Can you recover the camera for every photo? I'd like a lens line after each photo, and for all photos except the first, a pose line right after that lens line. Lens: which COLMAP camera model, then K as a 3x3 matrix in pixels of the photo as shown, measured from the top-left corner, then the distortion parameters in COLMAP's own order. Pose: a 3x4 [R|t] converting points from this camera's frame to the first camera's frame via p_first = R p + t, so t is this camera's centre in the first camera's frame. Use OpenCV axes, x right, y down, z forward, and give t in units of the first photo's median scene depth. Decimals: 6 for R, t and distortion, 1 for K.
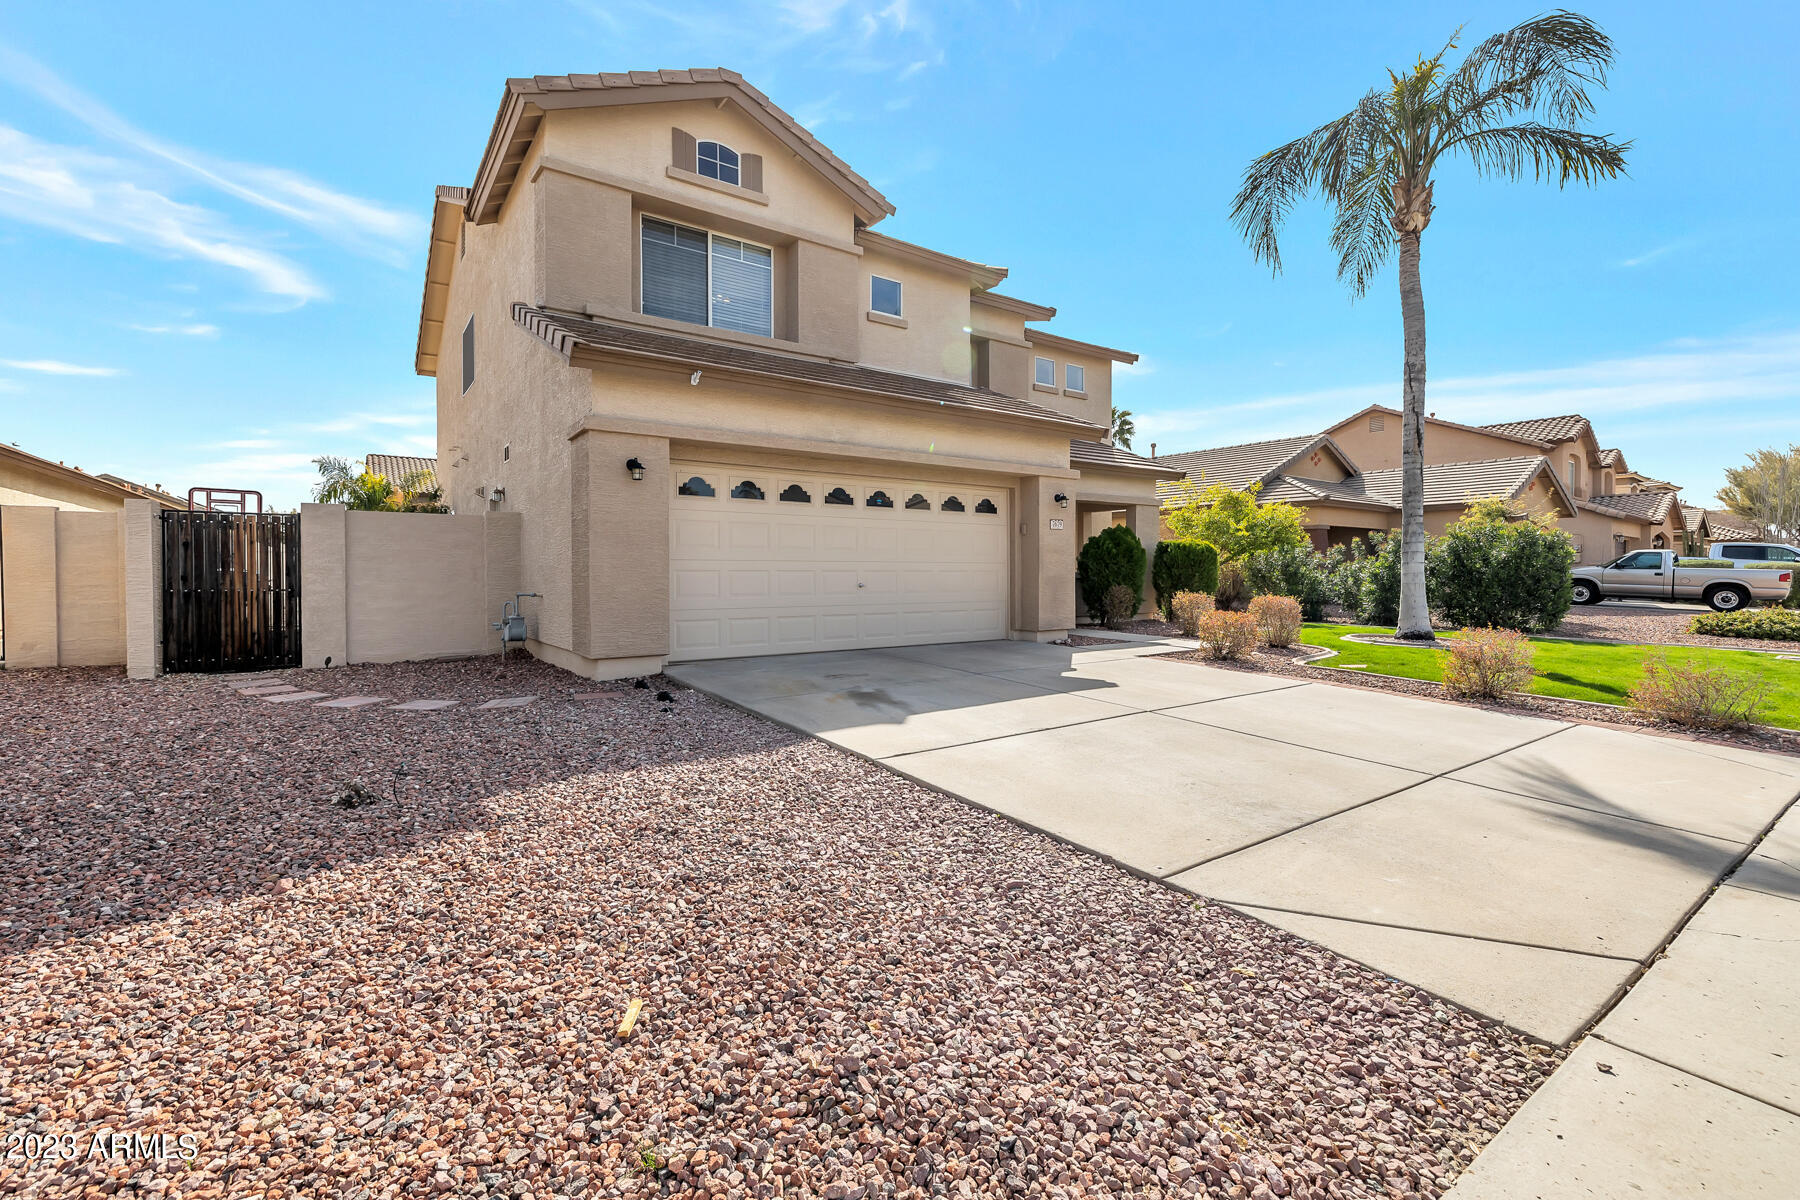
lens RADIAL K [[761.8, 0, 898.5], [0, 761.8, 582.0], [0, 0, 1]] dist [-0.000686, -0.000134]
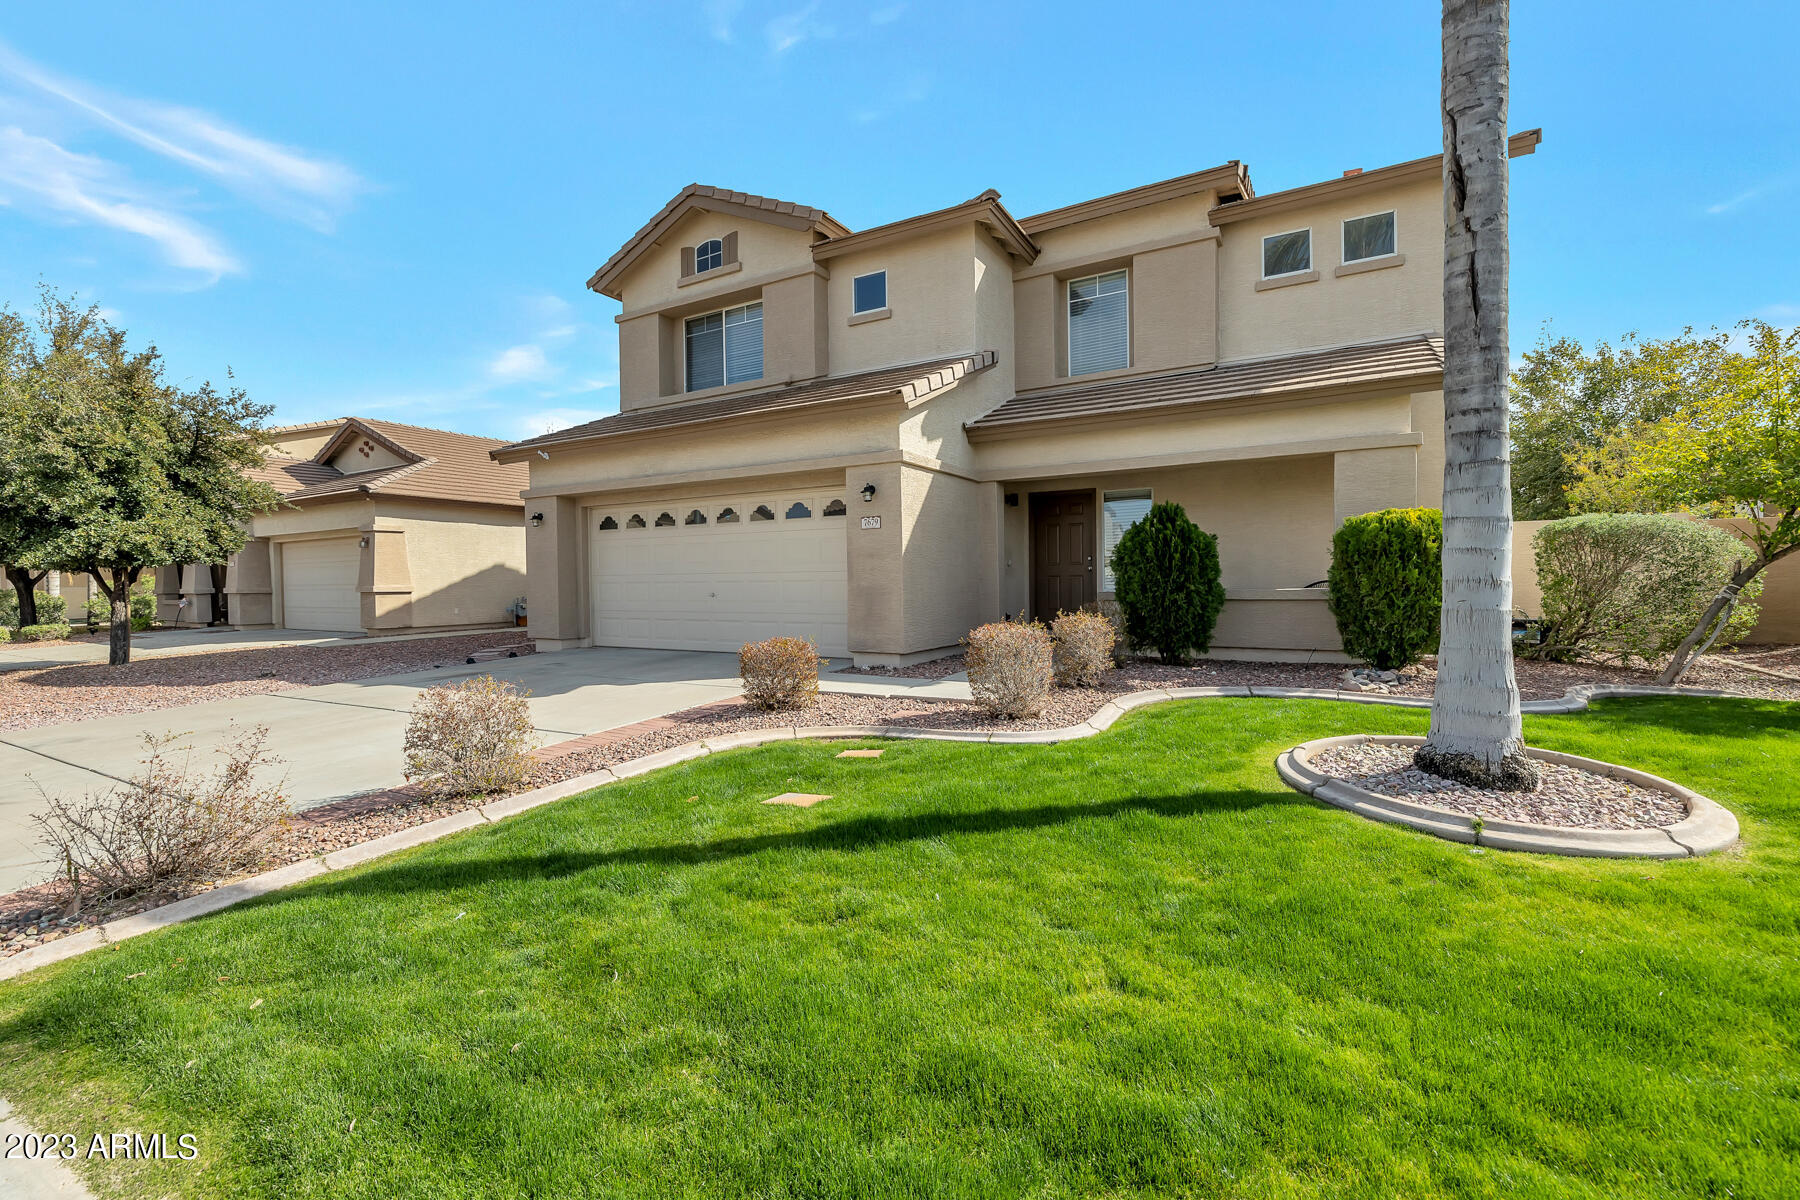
lens RADIAL K [[761.8, 0, 898.5], [0, 761.8, 582.0], [0, 0, 1]] dist [-0.000686, -0.000134]
pose [[0.414943, 0.000991, -0.909847, 1.027039], [-0.003960, 0.999992, -0.000717, -0.015193], [0.909839, 0.003900, 0.414943, 0.761695]]
